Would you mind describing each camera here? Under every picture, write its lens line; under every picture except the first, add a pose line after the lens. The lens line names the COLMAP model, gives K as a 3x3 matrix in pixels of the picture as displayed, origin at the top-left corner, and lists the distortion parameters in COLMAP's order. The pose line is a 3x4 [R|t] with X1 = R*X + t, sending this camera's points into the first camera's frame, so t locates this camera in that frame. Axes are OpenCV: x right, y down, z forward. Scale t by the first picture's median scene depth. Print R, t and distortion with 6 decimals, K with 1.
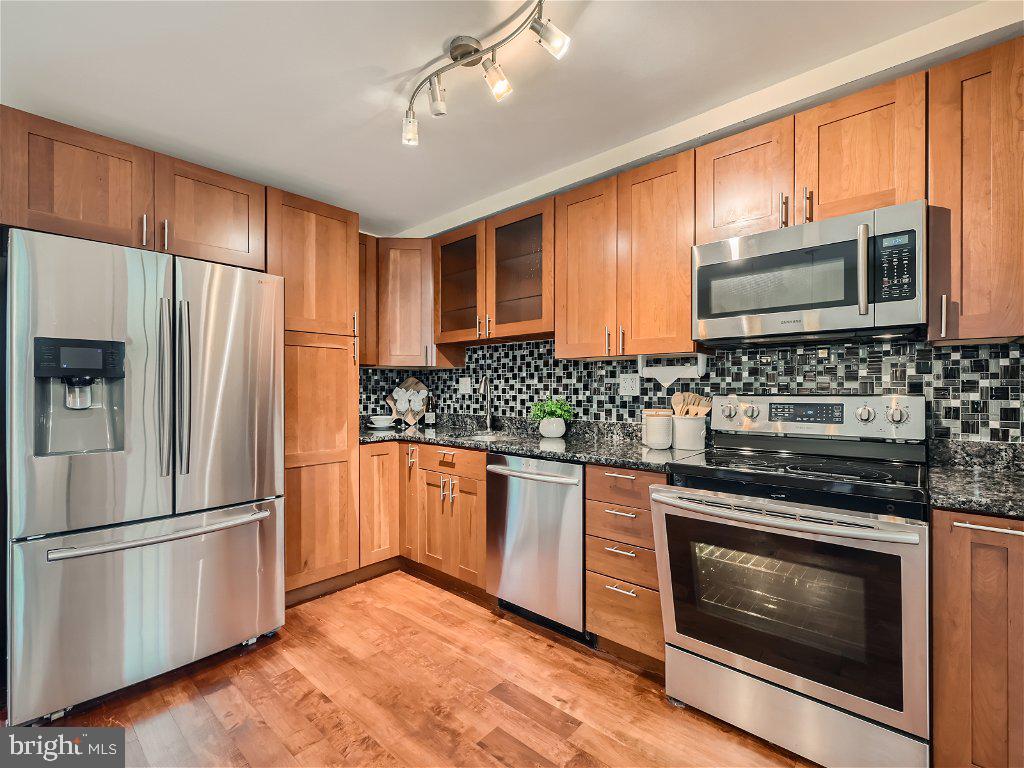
lens RADIAL K [[456.3, 0, 513.9], [0, 456.3, 388.8], [0, 0, 1]] dist [-0.000592, 0.000112]
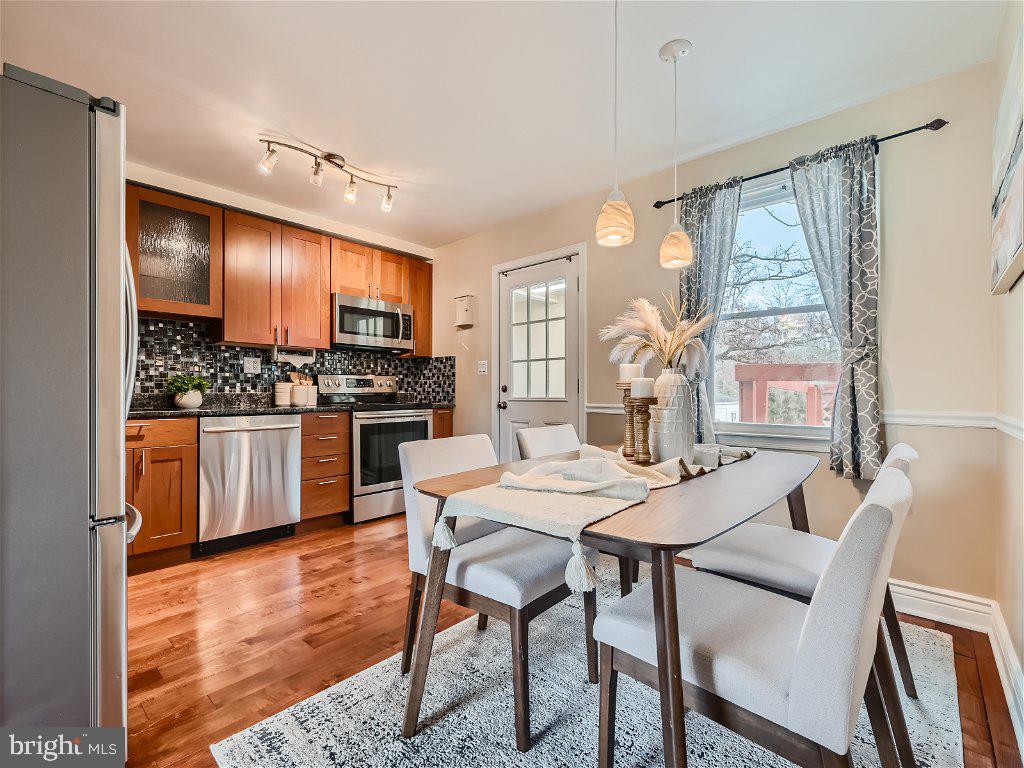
lens RADIAL K [[456.3, 0, 515.8], [0, 456.3, 387.1], [0, 0, 1]] dist [-0.000592, 0.000112]
pose [[0.005976, 0.006122, 0.999963, -1.300940], [-0.004057, 0.999973, -0.006098, 0.071428], [-0.999974, -0.004020, 0.006001, 0.230483]]
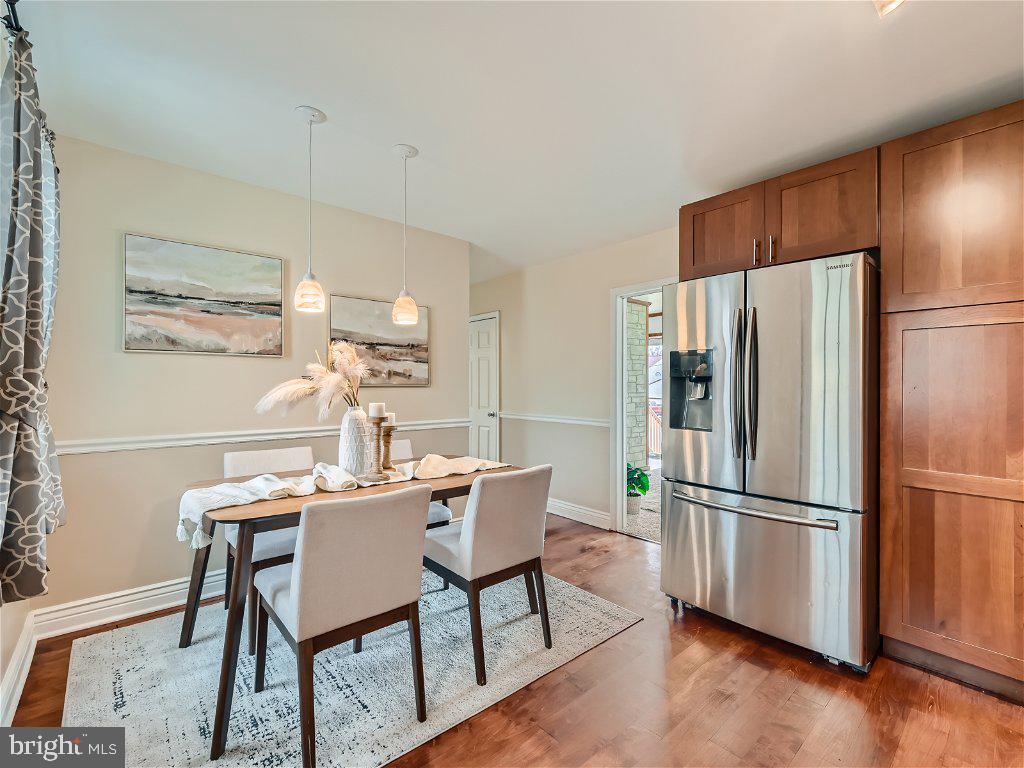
lens RADIAL K [[456.3, 0, 509.1], [0, 456.3, 380.1], [0, 0, 1]] dist [-0.000592, 0.000112]
pose [[-0.123014, -0.006377, -0.992384, 0.411776], [-0.001437, 0.999979, -0.006248, -0.003300], [0.992404, 0.000657, -0.123021, 0.460400]]
